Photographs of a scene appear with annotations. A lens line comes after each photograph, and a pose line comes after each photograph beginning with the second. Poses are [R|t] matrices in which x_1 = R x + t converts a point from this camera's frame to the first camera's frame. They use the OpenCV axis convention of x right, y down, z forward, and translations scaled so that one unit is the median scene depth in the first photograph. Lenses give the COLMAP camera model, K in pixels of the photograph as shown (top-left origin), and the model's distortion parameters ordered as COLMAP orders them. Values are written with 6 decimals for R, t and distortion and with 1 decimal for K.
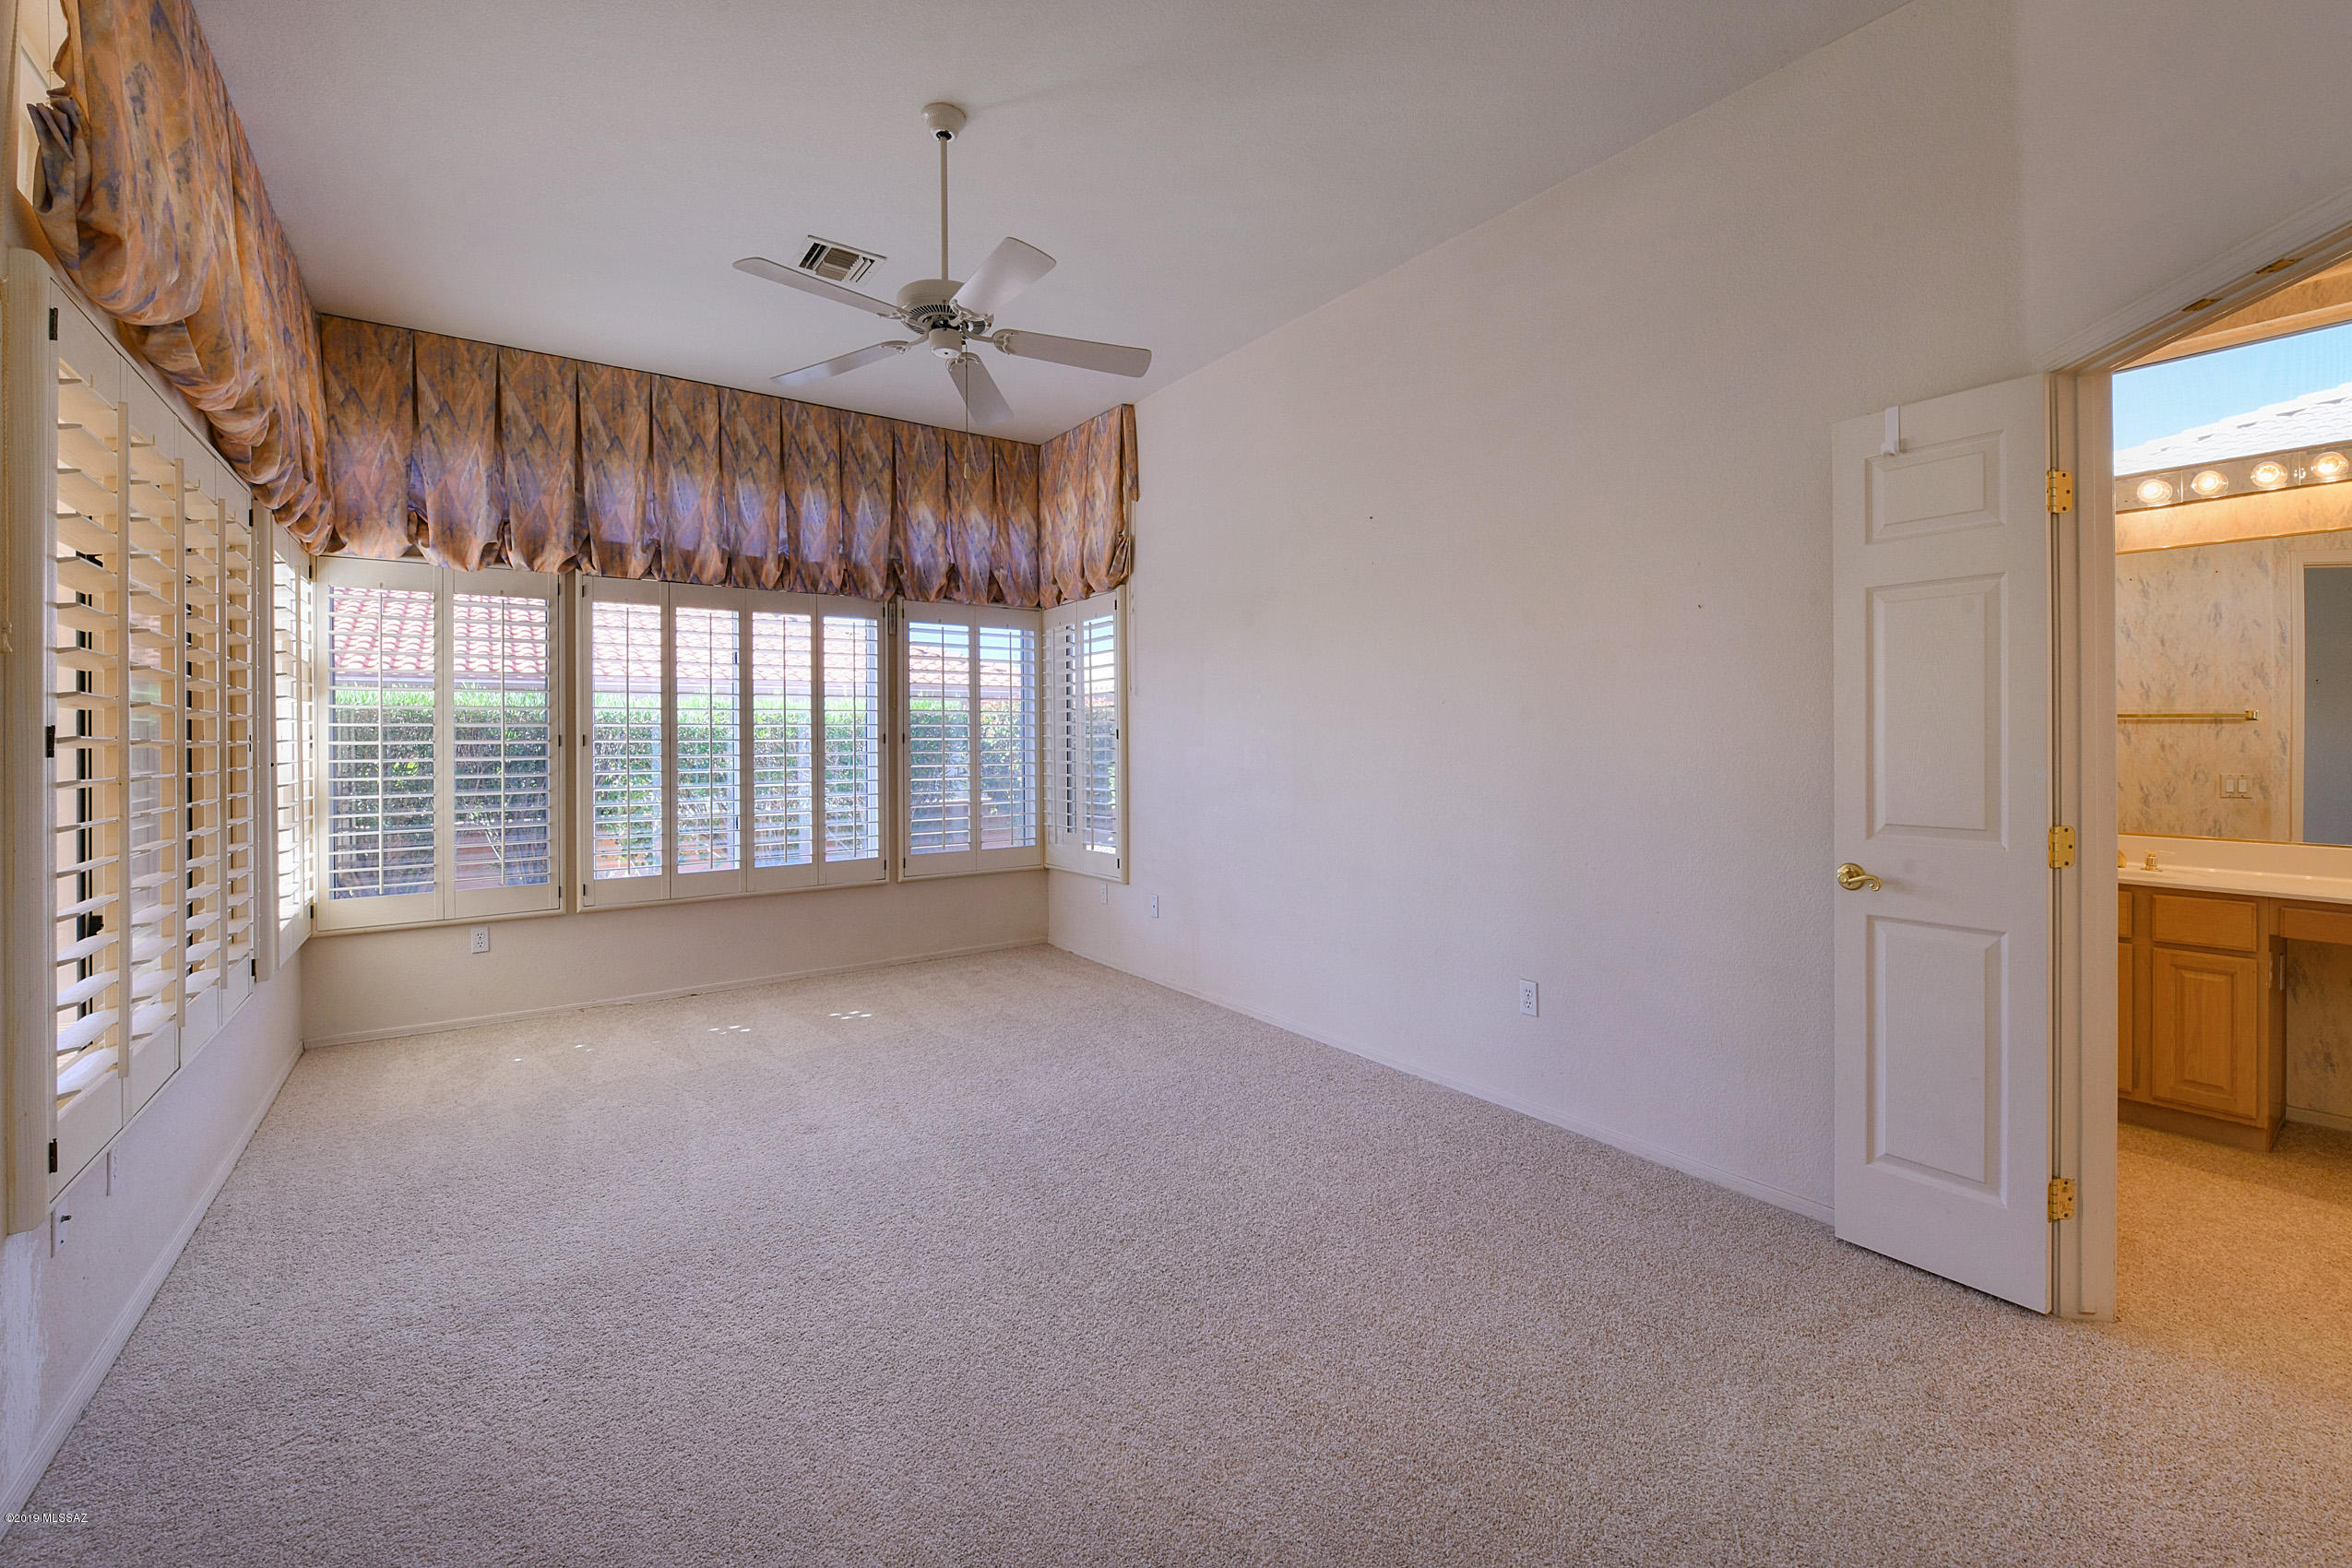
lens RADIAL K [[960.1, 0, 1220.6], [0, 960.1, 745.7], [0, 0, 1]] dist [-0.009456, 0.000068]
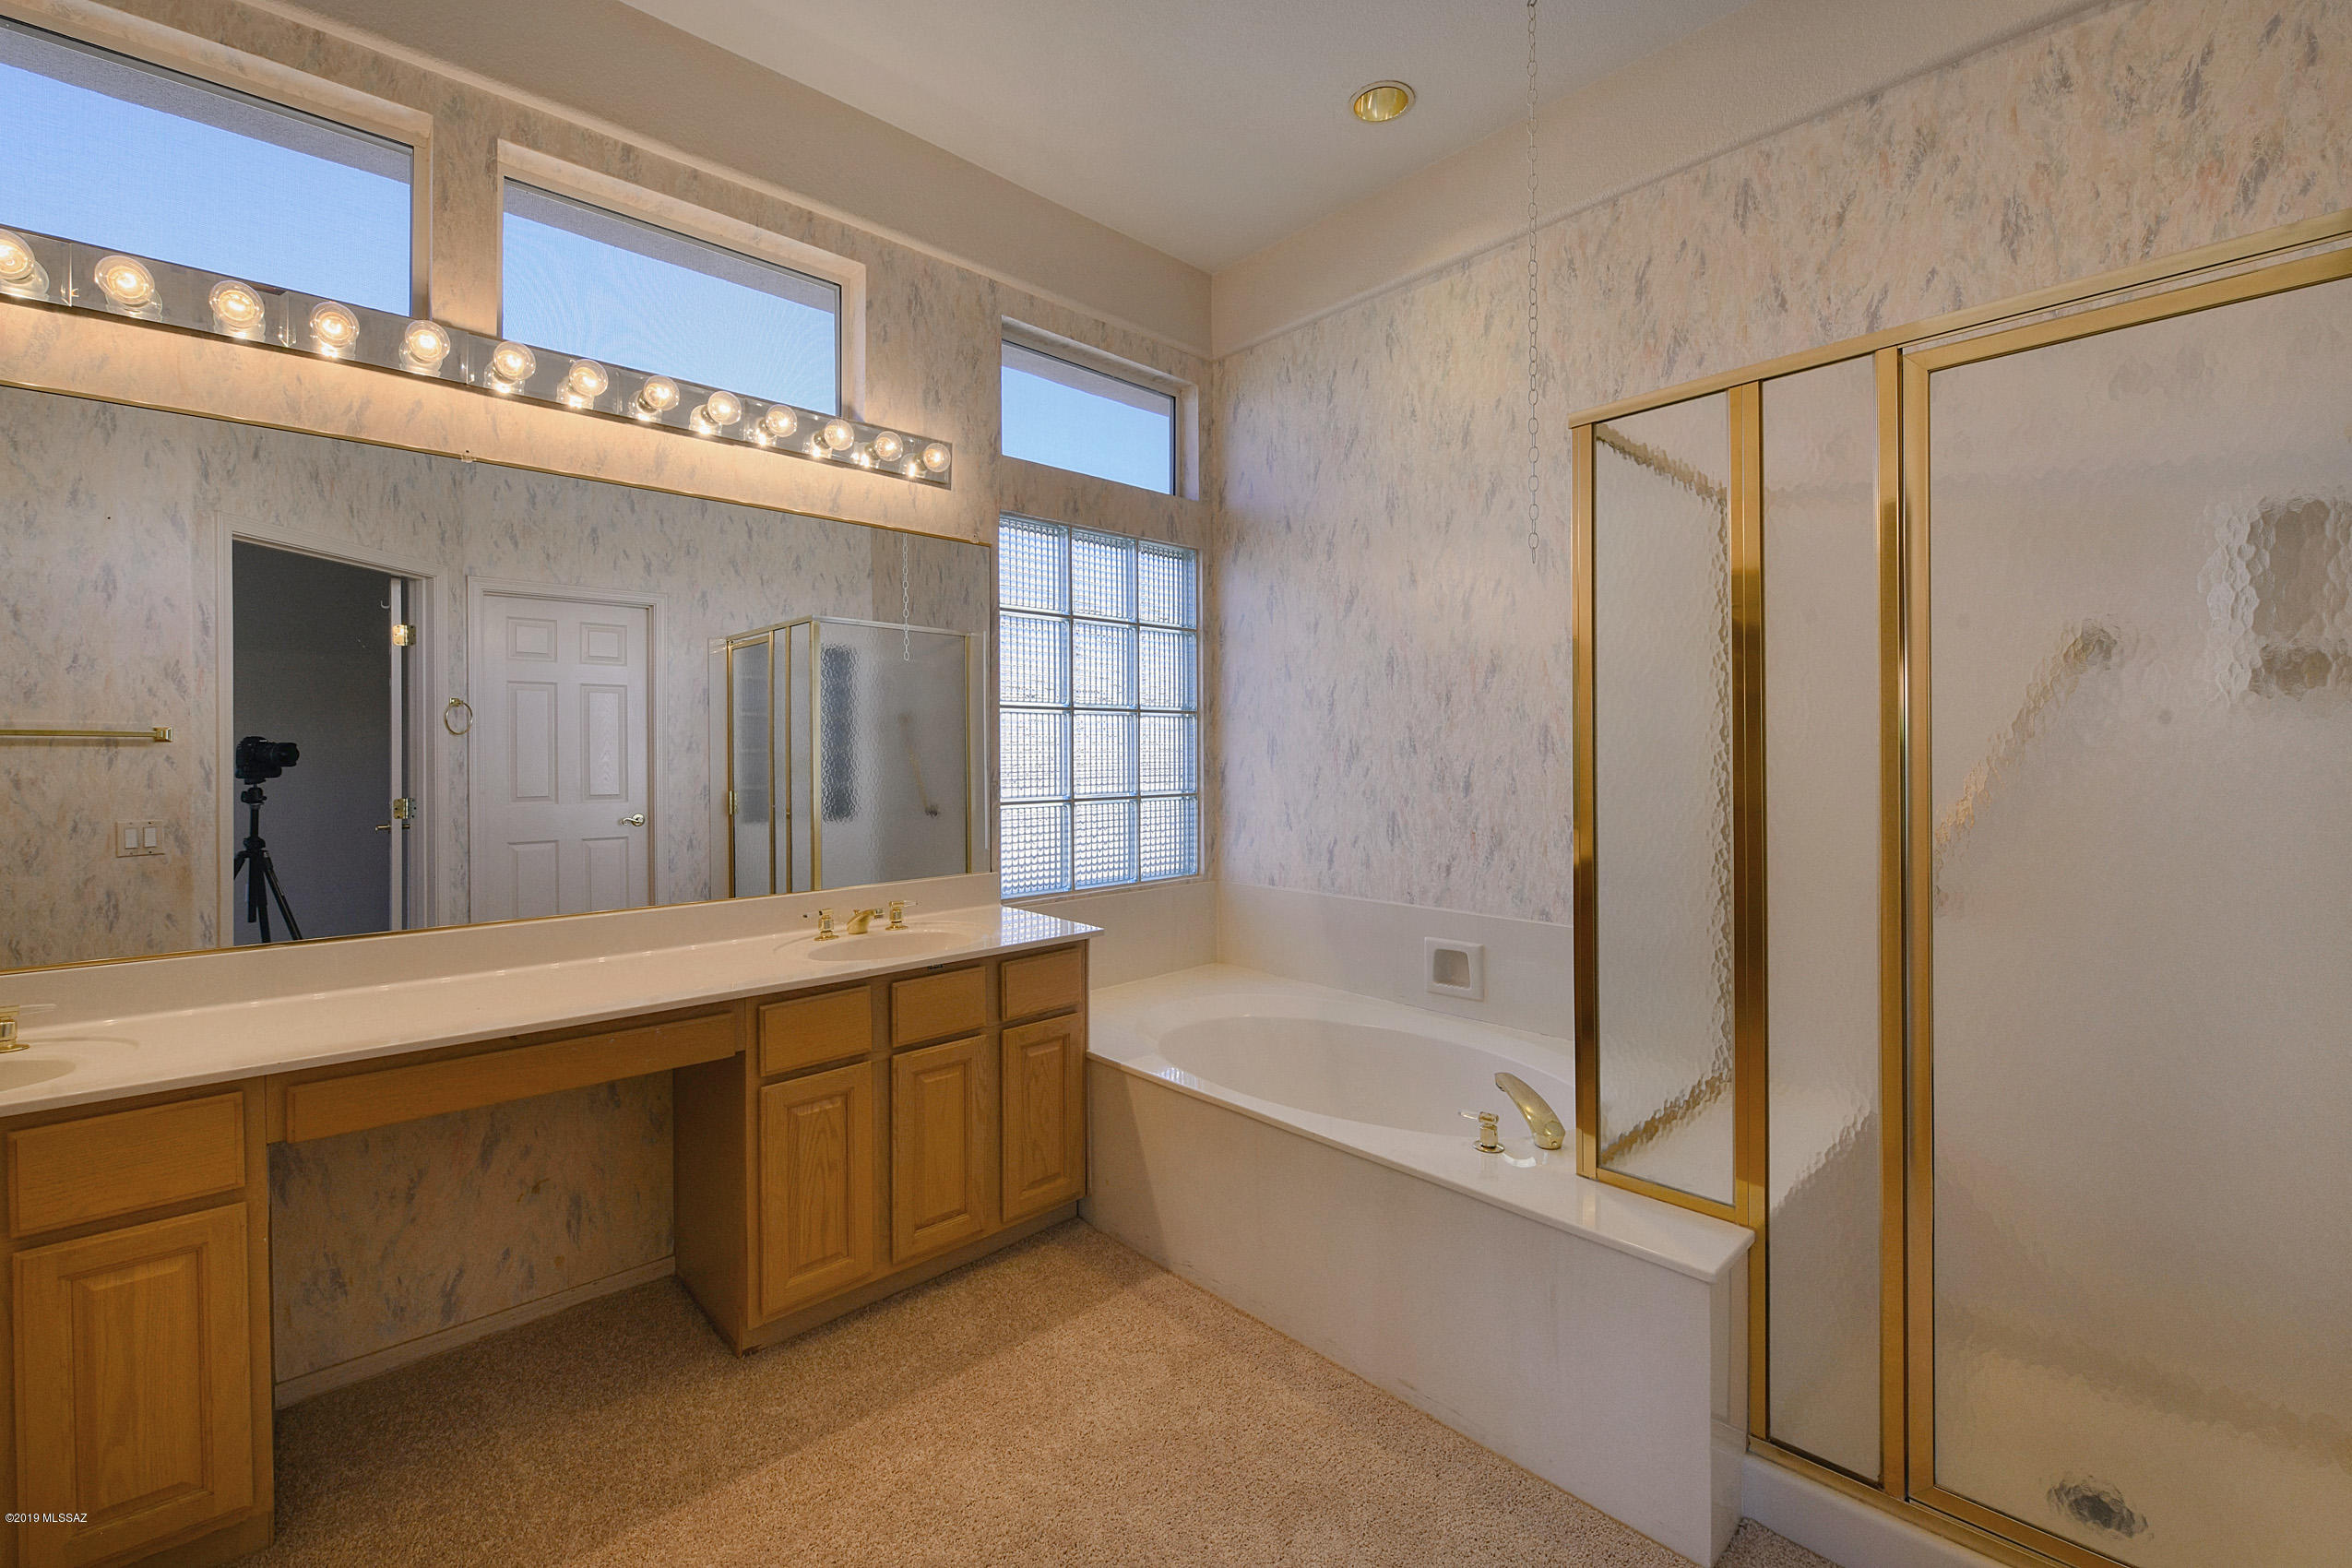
lens RADIAL K [[960.1, 0, 1220.6], [0, 960.1, 745.7], [0, 0, 1]] dist [-0.009456, 0.000068]
pose [[-0.119271, 0.011494, 0.992795, 0.218025], [0.016831, 0.999813, -0.009553, -0.002954], [-0.992719, 0.015570, -0.119442, 0.225177]]
